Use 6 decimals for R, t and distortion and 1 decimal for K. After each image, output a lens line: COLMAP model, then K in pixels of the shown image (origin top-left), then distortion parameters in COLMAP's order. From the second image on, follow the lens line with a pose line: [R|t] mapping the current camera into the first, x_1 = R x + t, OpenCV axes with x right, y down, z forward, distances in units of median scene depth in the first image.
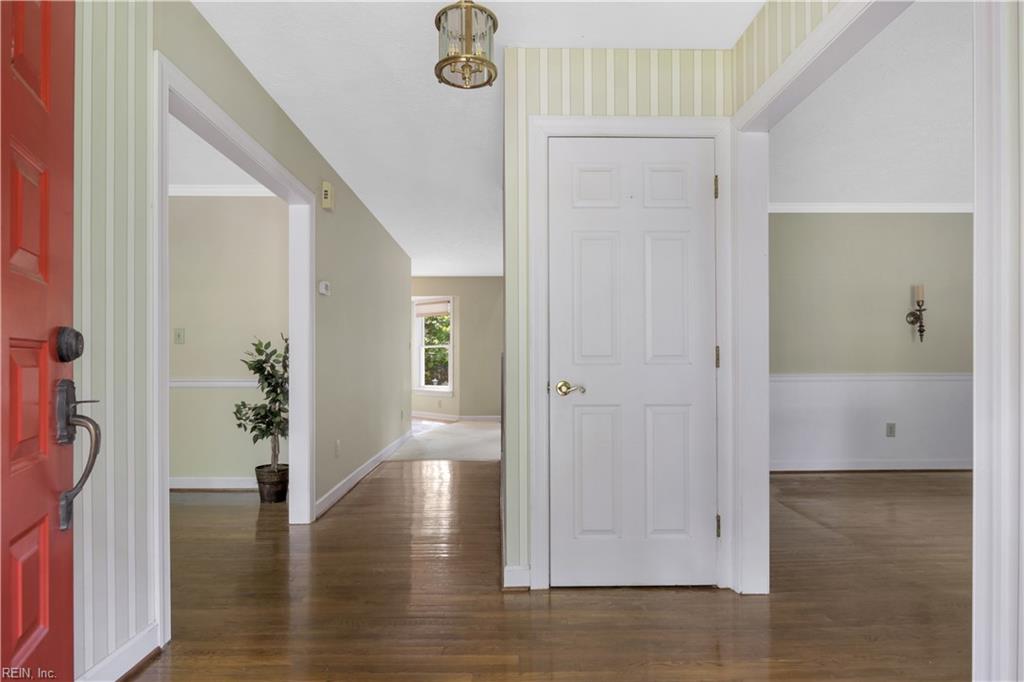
lens RADIAL K [[551.2, 0, 513.7], [0, 551.2, 368.3], [0, 0, 1]] dist [0.000153, -0.000288]
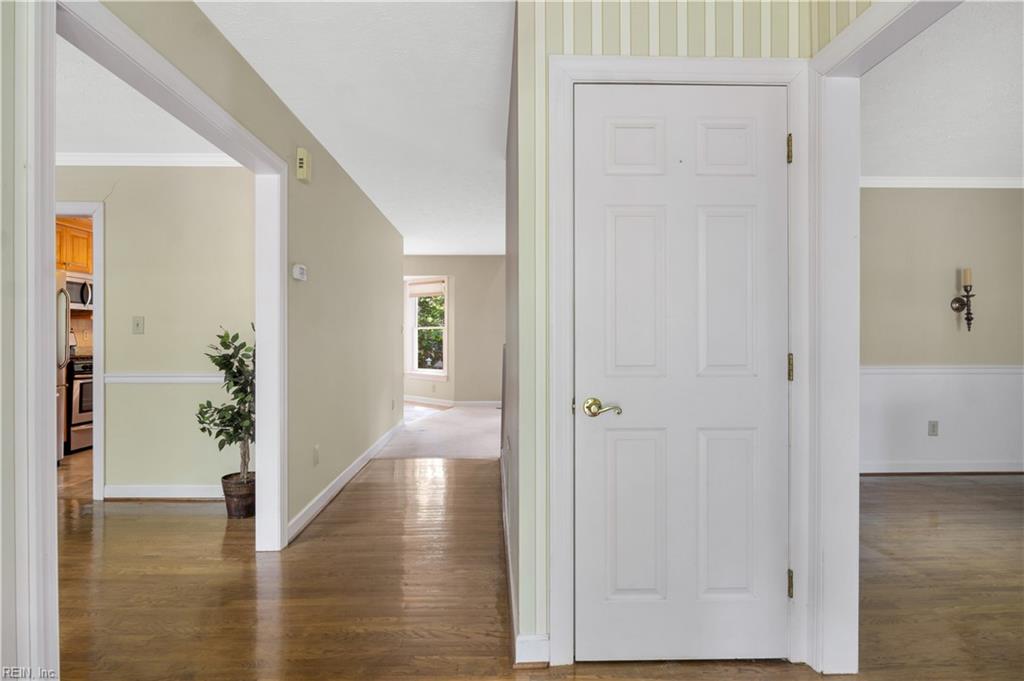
lens RADIAL K [[556.8, 0, 510.0], [0, 556.8, 348.6], [0, 0, 1]] dist [-0.001408, -0.000929]
pose [[0.999994, 0.001569, 0.002947, -0.016511], [-0.001579, 0.999993, 0.003384, -0.028028], [-0.002941, -0.003388, 0.999990, 0.122996]]
